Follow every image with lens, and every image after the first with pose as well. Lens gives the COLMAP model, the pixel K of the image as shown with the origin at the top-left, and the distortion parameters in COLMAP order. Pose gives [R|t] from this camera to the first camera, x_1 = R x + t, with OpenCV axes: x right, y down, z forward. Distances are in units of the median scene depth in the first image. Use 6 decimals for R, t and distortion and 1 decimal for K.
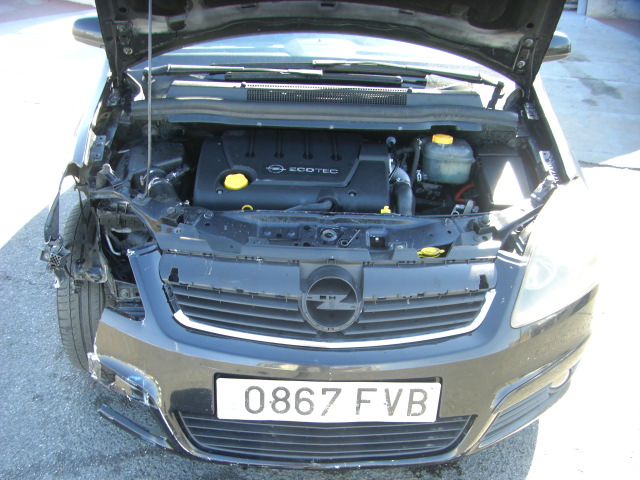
lens RADIAL K [[727.4, 0, 286.2], [0, 727.4, 322.0], [0, 0, 1]] dist [-0.194293, 0.123910]
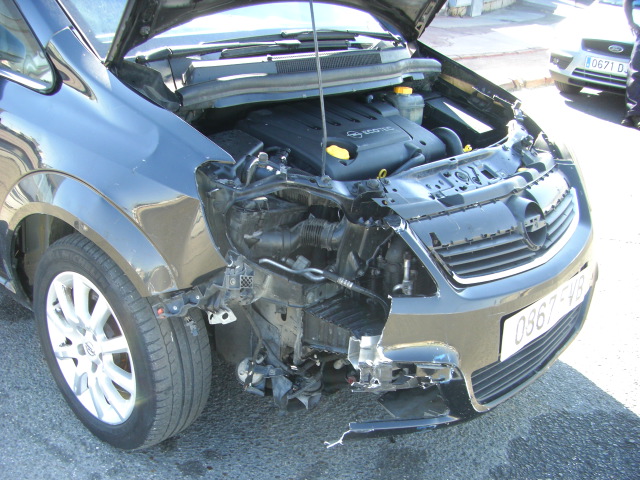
lens RADIAL K [[727.4, 0, 286.2], [0, 727.4, 322.0], [0, 0, 1]] dist [-0.194293, 0.123910]
pose [[0.688822, -0.334020, 0.643393, -0.933286], [0.345589, 0.931485, 0.113593, -0.138641], [-0.637254, 0.144104, 0.757061, 0.423272]]
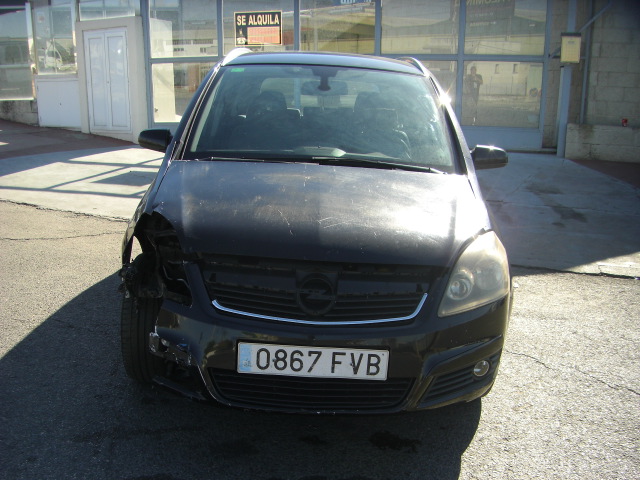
lens RADIAL K [[727.4, 0, 286.2], [0, 727.4, 322.0], [0, 0, 1]] dist [-0.194293, 0.123910]
pose [[0.999413, 0.027789, -0.020024, 0.030856], [-0.031222, 0.979514, -0.198943, 0.323938], [0.014086, 0.199452, 0.979806, -0.466685]]
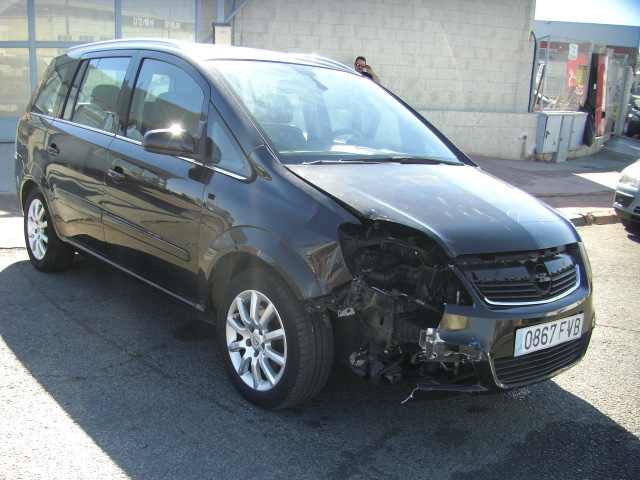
lens RADIAL K [[727.4, 0, 286.2], [0, 727.4, 322.0], [0, 0, 1]] dist [-0.194293, 0.123910]
pose [[0.782820, -0.160655, 0.601152, -1.459159], [0.268580, 0.958705, -0.093535, 0.069760], [-0.561301, 0.234678, 0.793642, -0.009658]]
